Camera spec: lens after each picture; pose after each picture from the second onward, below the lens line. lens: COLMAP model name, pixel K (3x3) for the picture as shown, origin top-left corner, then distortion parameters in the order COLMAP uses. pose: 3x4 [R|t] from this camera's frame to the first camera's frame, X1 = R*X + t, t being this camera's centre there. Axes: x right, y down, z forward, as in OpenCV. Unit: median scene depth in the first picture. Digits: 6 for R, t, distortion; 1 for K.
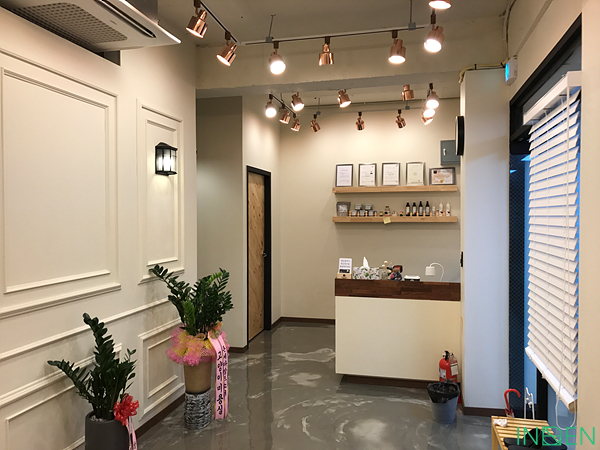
lens RADIAL K [[497.4, 0, 300.0], [0, 497.4, 225.0], [0, 0, 1]] dist [0.023084, -0.006459]
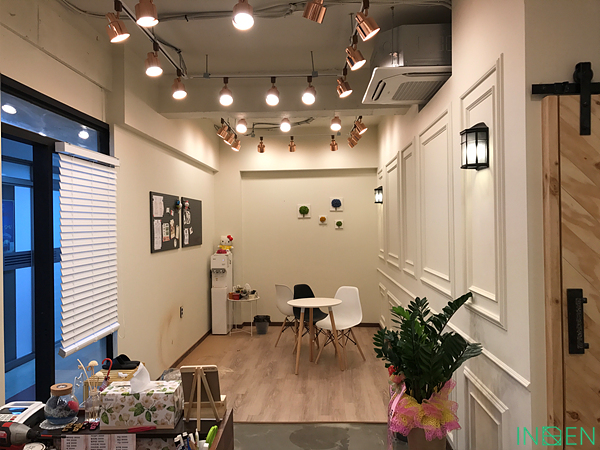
lens RADIAL K [[497.4, 0, 300.0], [0, 497.4, 225.0], [0, 0, 1]] dist [0.023084, -0.006459]
pose [[-0.980688, 0.015727, -0.194947, 0.105627], [0.012857, 0.999790, 0.015977, -0.038006], [0.195157, 0.013162, -0.980684, 1.672442]]
